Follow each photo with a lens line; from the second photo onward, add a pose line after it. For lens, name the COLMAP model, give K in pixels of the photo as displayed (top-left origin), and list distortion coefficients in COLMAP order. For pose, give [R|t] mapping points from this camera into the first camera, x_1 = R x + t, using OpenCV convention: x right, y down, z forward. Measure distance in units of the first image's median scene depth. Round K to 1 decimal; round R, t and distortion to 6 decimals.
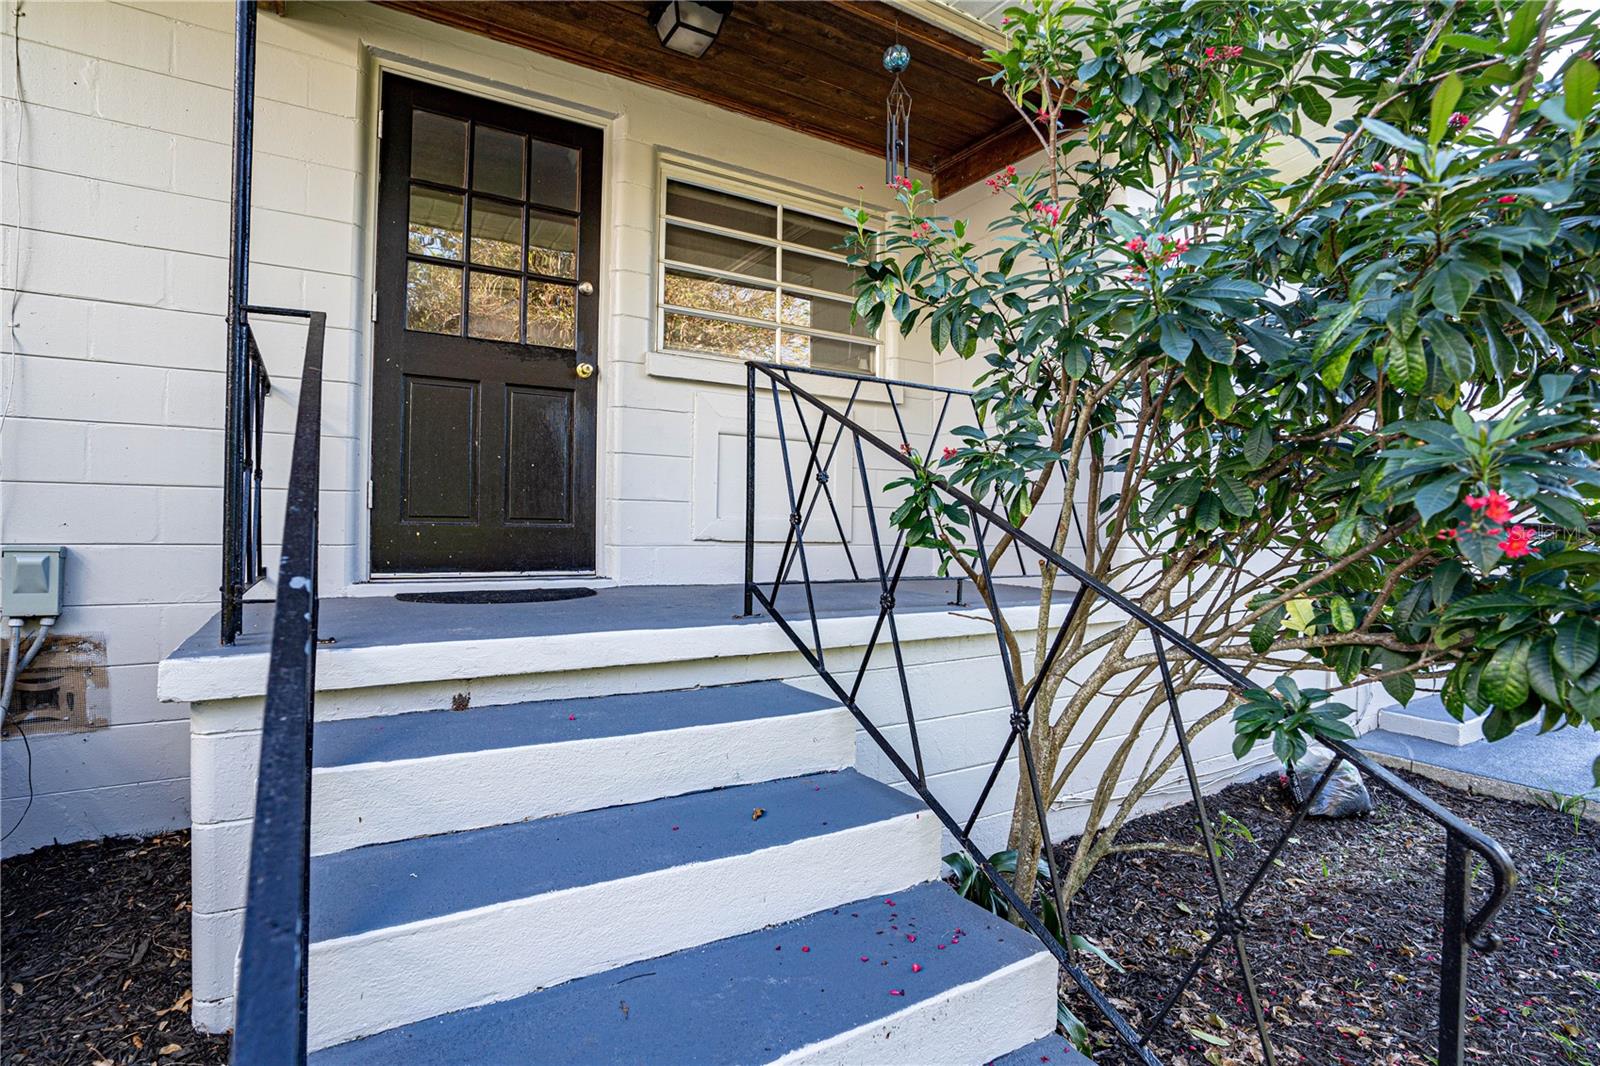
lens RADIAL K [[791.2, 0, 791.6], [0, 791.2, 531.1], [0, 0, 1]] dist [-0.046709, 0.000141]
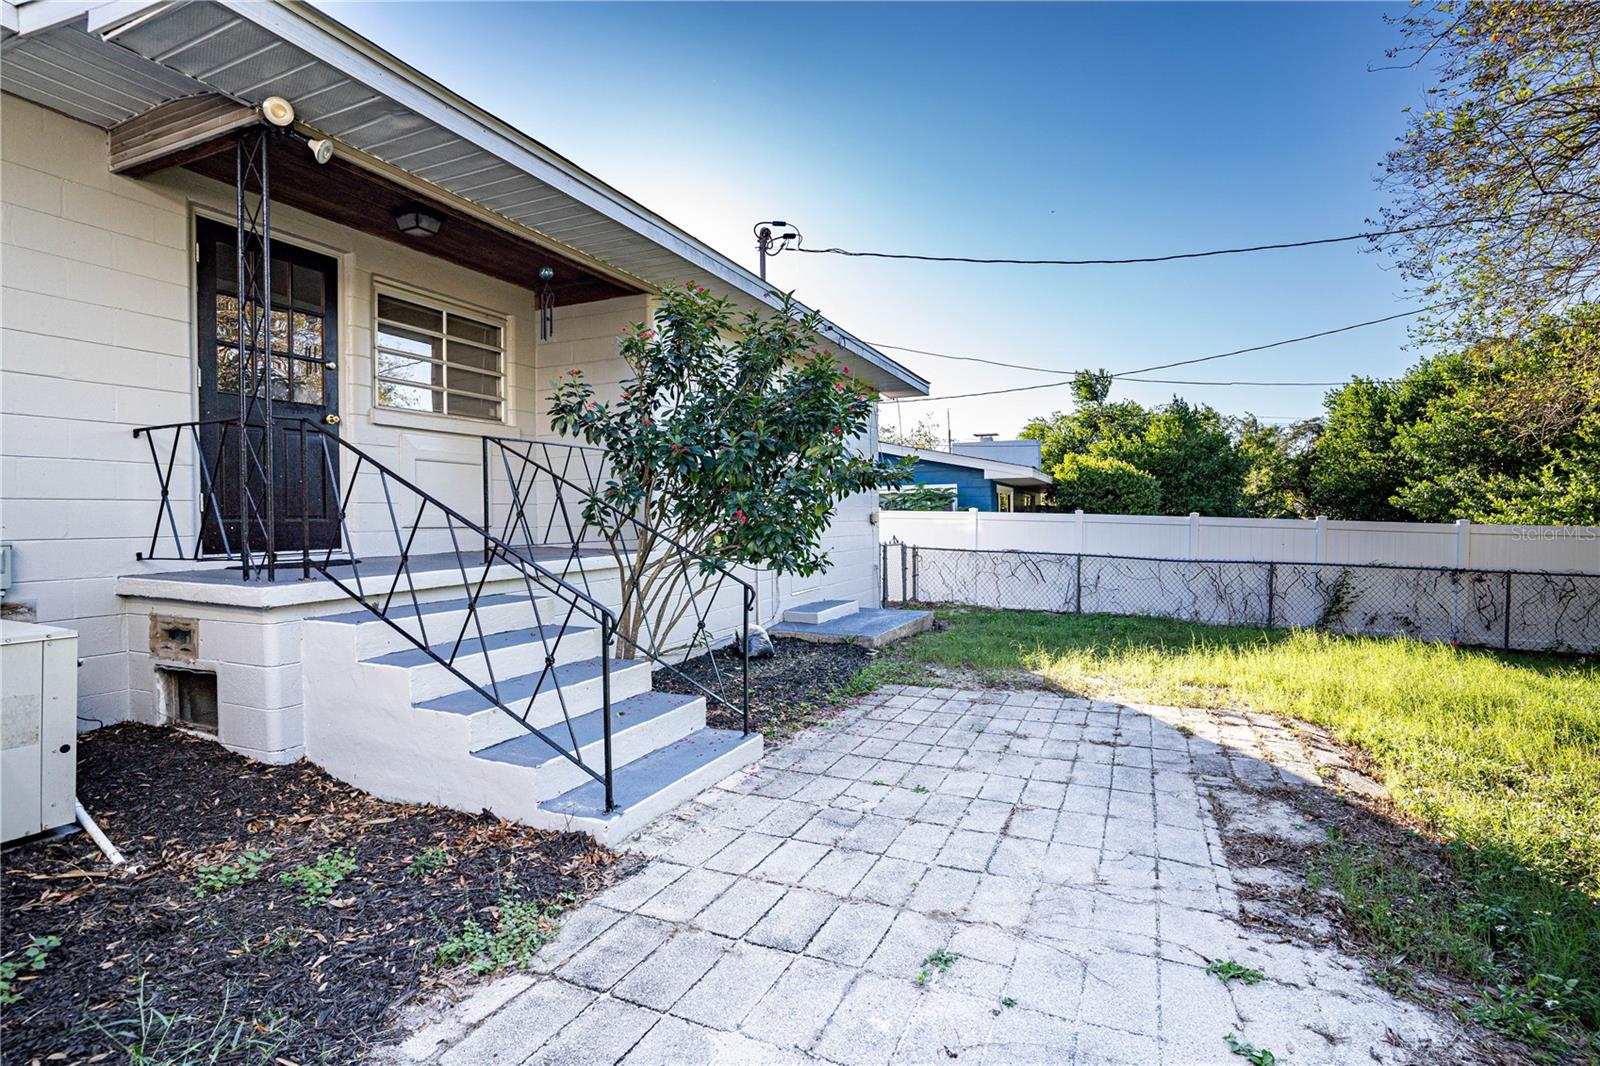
lens RADIAL K [[791.2, 0, 791.6], [0, 791.2, 531.1], [0, 0, 1]] dist [-0.046709, 0.000141]
pose [[0.822162, -0.030087, 0.568457, -0.454208], [0.017558, 0.999467, 0.027505, -0.012417], [-0.568982, -0.012633, 0.822253, -0.883808]]
